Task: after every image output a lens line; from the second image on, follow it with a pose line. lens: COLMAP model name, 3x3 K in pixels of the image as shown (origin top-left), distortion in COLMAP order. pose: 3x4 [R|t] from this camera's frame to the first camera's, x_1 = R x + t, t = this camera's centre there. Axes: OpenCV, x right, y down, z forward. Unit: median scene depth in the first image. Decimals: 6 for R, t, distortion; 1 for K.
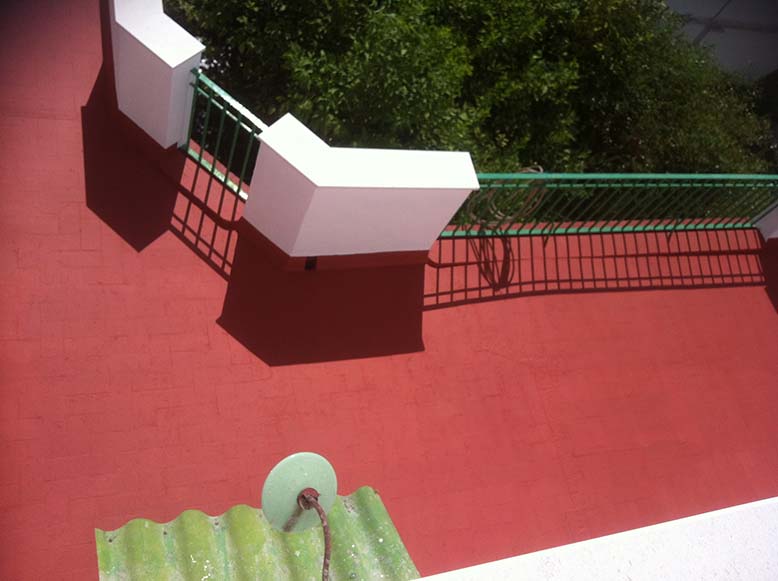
lens RADIAL K [[704.7, 0, 388.1], [0, 704.7, 304.5], [0, 0, 1]] dist [-0.019258, -0.040916]
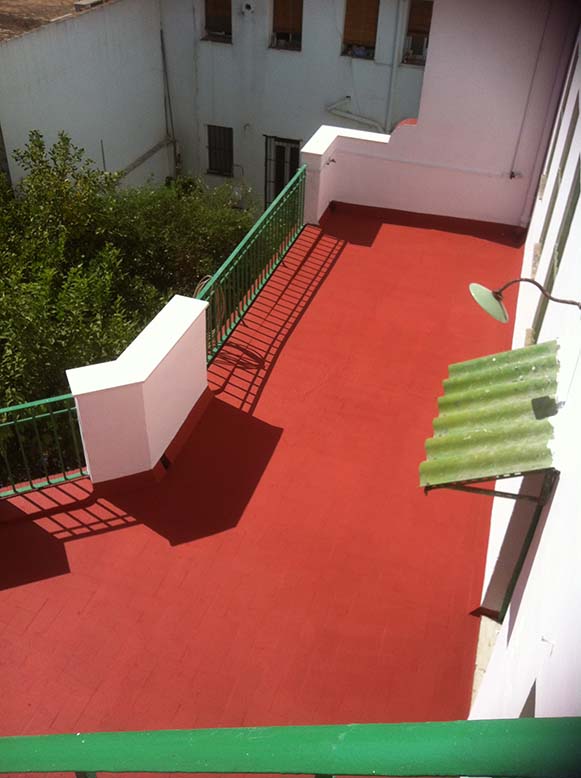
lens RADIAL K [[704.7, 0, 289.7], [0, 704.7, 387.7], [0, 0, 1]] dist [-0.019258, -0.040916]
pose [[0.510614, -0.735706, 0.444982, -0.415012], [0.808957, 0.586417, 0.041273, -0.014882], [-0.291310, 0.338897, 0.894588, -0.074433]]
